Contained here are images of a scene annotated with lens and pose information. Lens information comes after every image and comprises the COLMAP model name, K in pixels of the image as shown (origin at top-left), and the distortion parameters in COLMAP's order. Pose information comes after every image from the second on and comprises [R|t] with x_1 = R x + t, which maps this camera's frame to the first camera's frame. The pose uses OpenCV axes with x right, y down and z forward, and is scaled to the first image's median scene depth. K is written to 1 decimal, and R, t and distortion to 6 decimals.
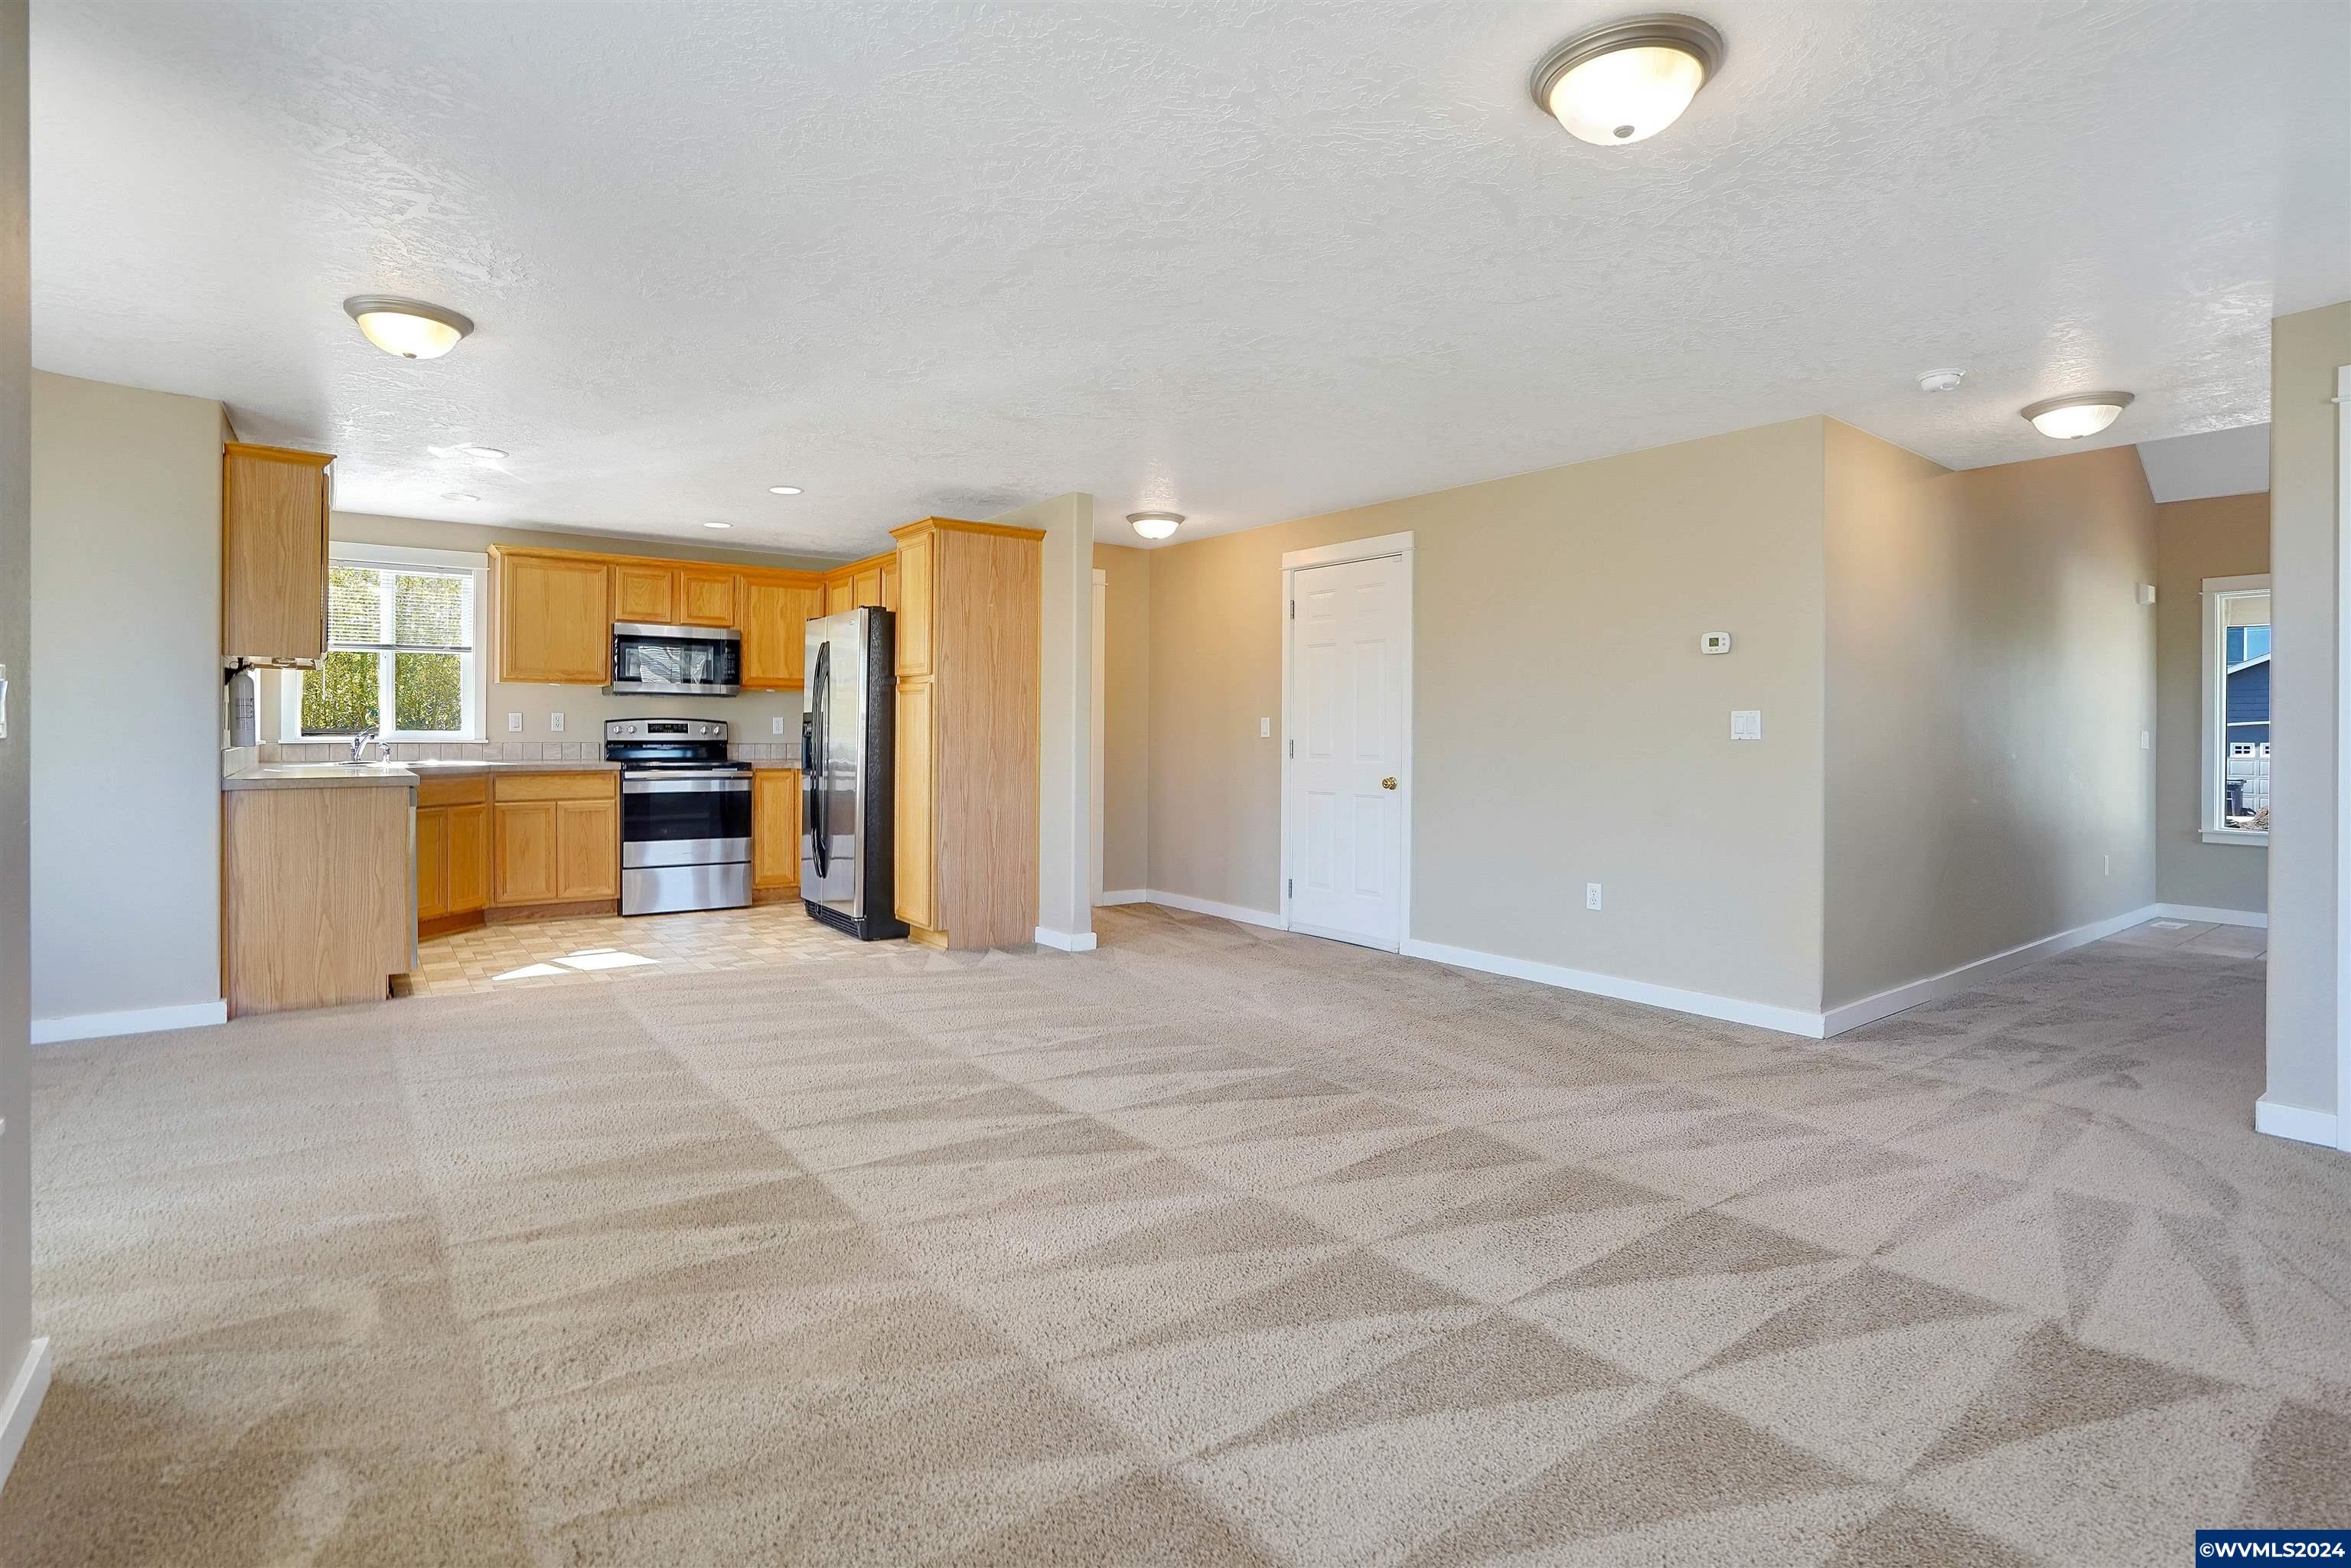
lens RADIAL K [[1123.9, 0, 1115.5], [0, 1123.9, 736.1], [0, 0, 1]] dist [-0.003172, 0.000185]
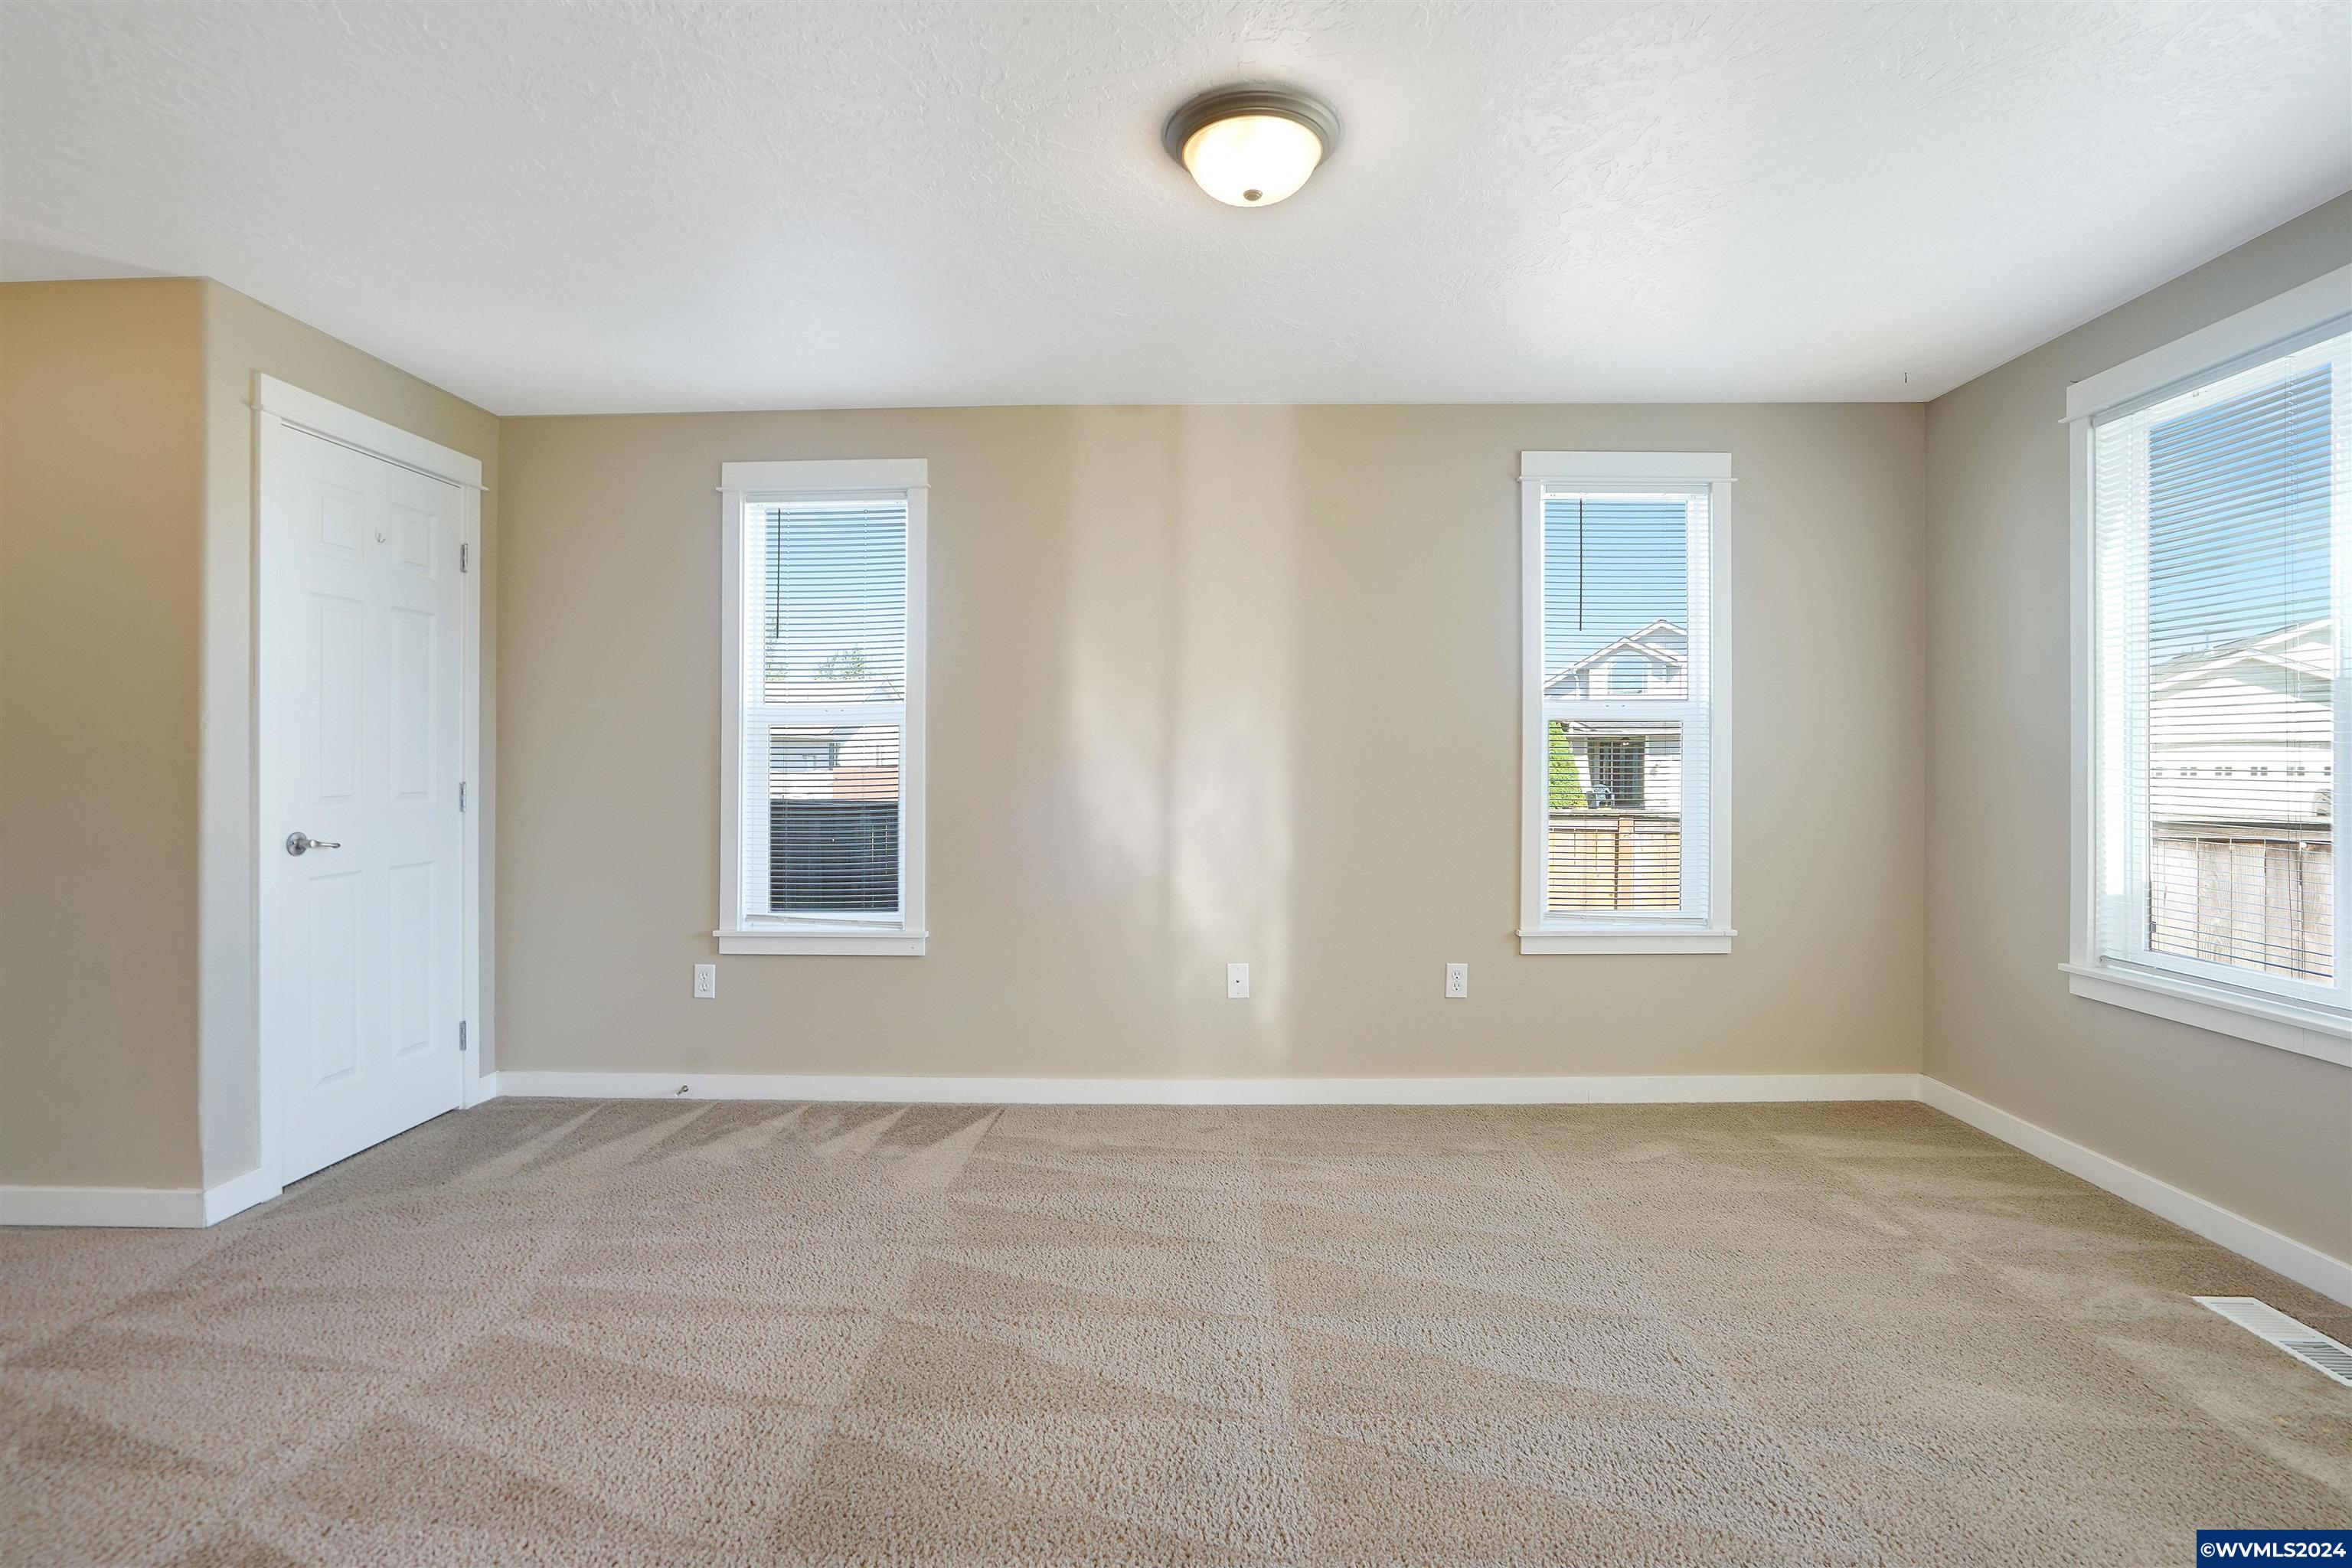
lens RADIAL K [[1099.7, 0, 1163.9], [0, 1099.7, 763.4], [0, 0, 1]] dist [-0.018065, 0.001228]
pose [[-0.803688, -0.007467, 0.595005, -0.031880], [0.000228, 0.999917, 0.012855, -0.007471], [-0.595051, 0.010467, -0.803619, 0.631795]]
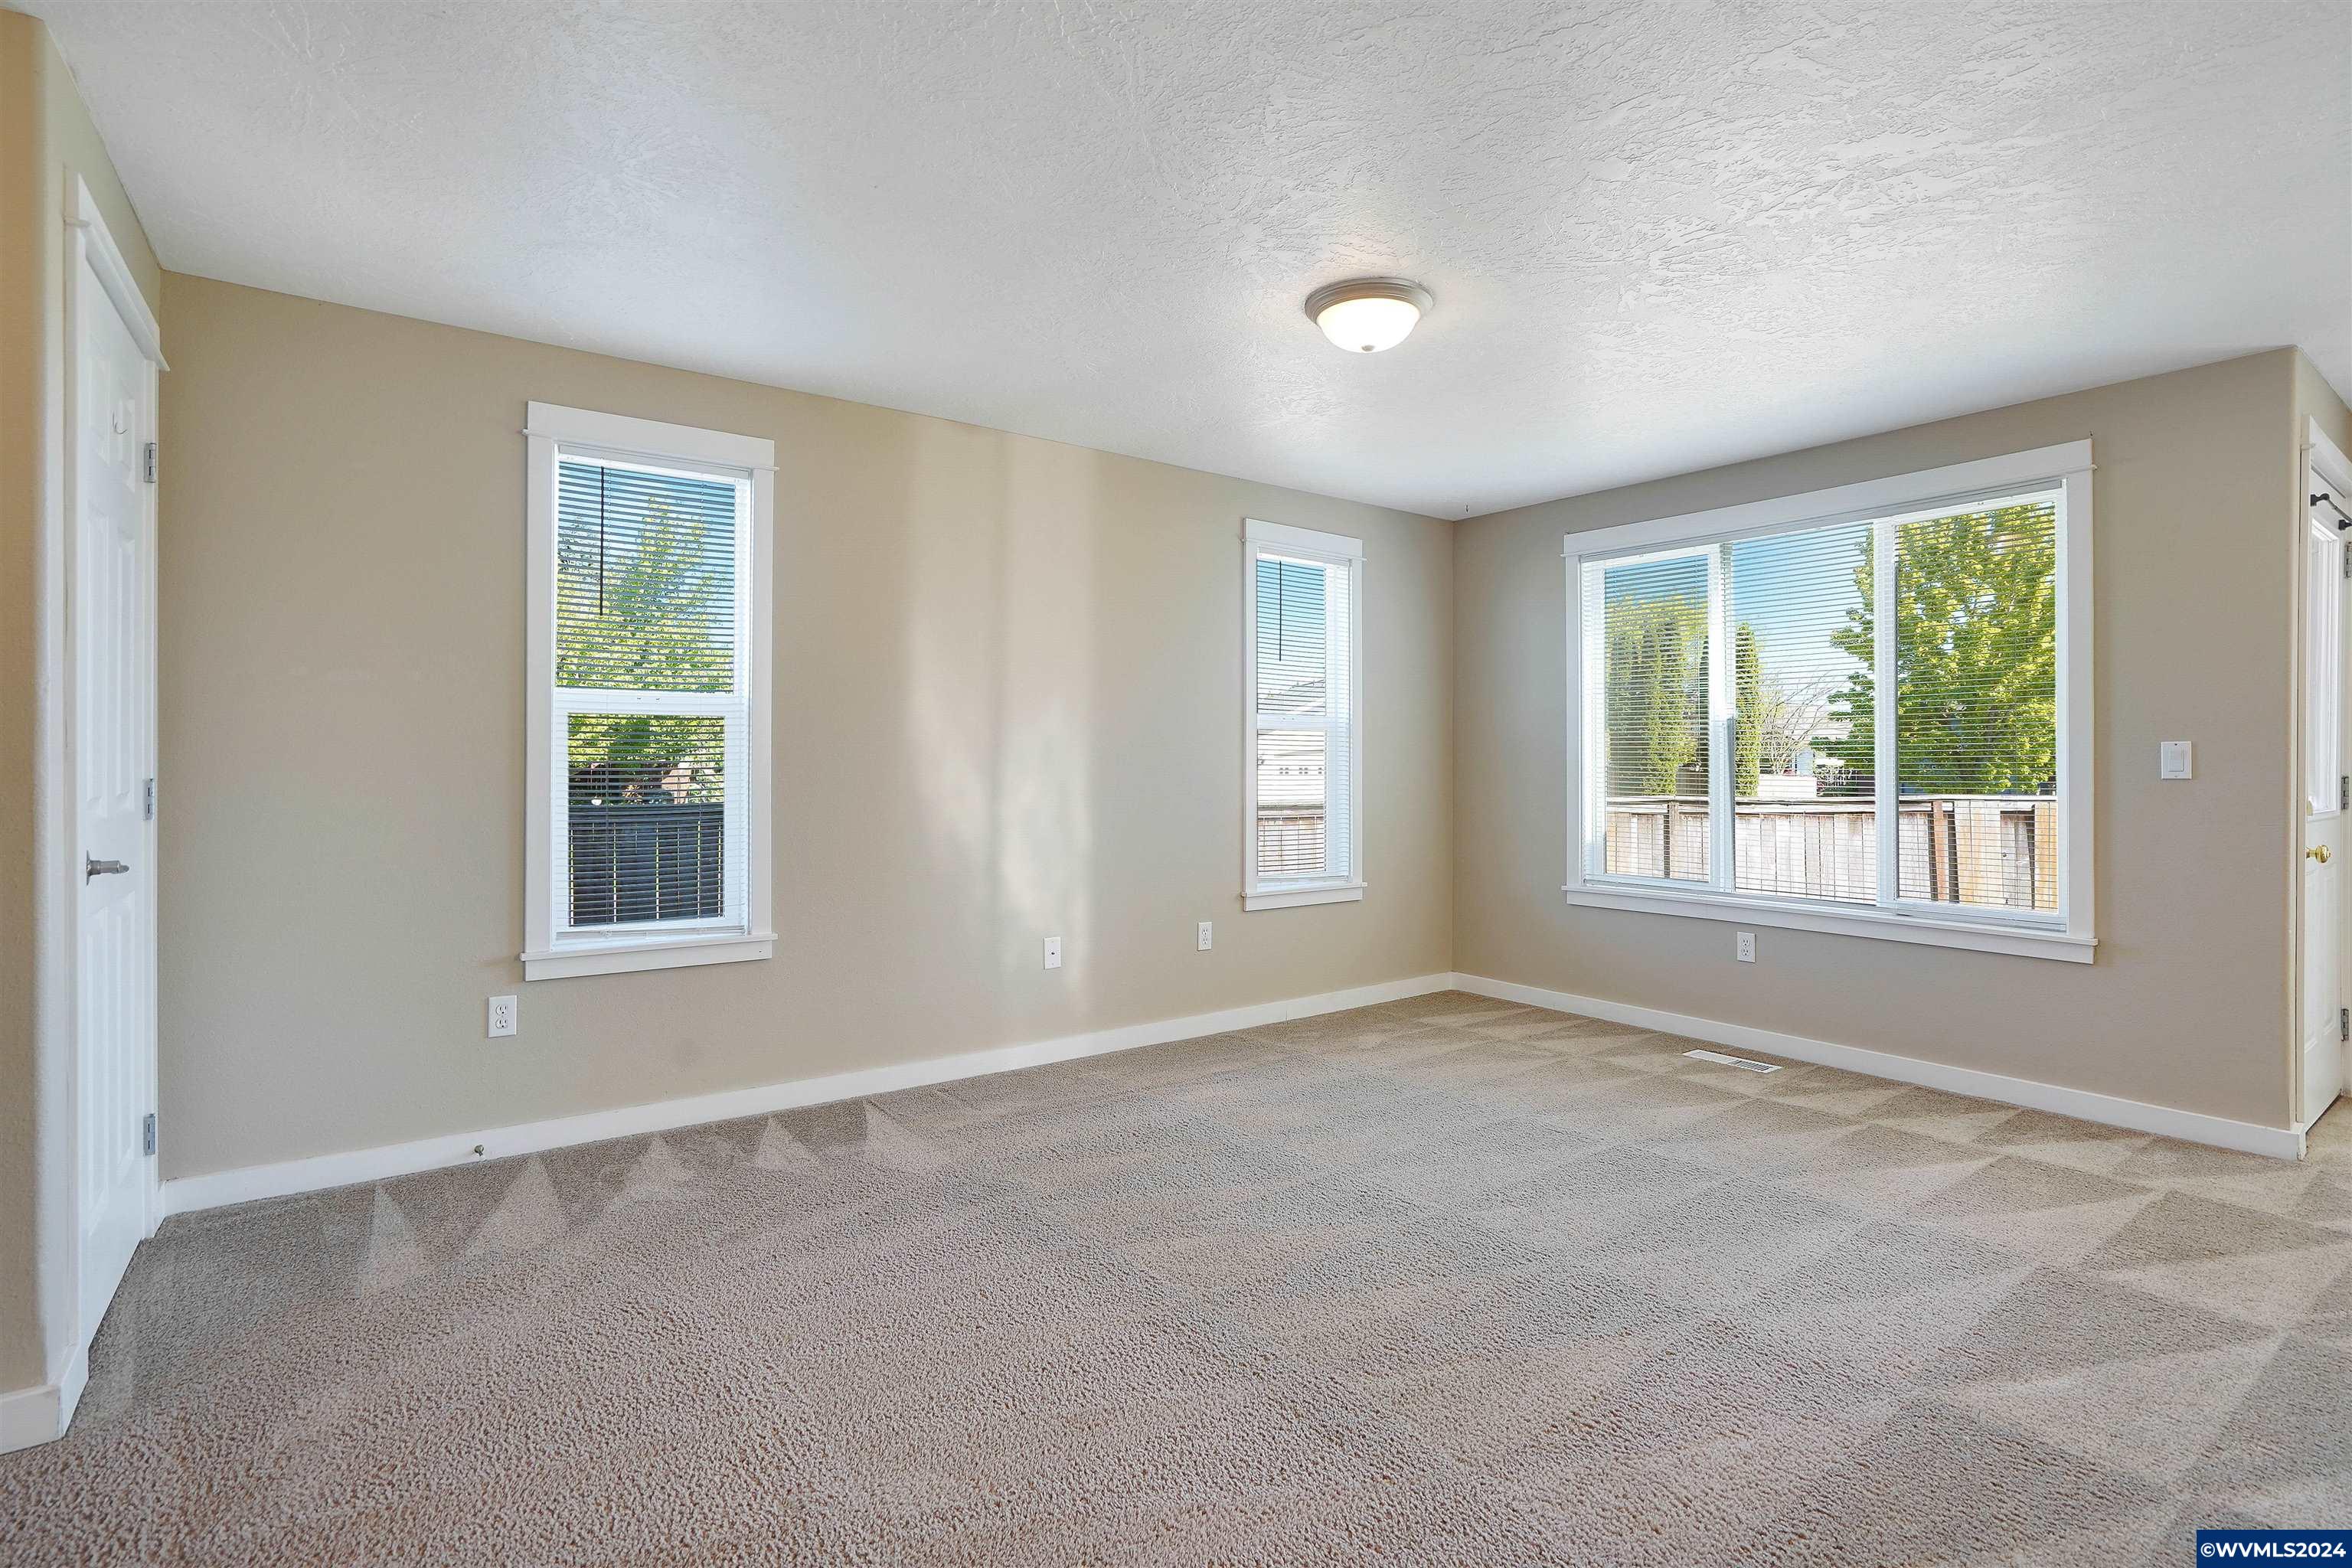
lens RADIAL K [[1099.7, 0, 1163.9], [0, 1099.7, 763.4], [0, 0, 1]] dist [-0.018065, 0.001228]
pose [[-0.999788, -0.014847, -0.014256, 0.257777], [-0.014991, 0.999837, 0.010029, -0.005179], [0.014105, 0.010240, -0.999848, 0.817175]]
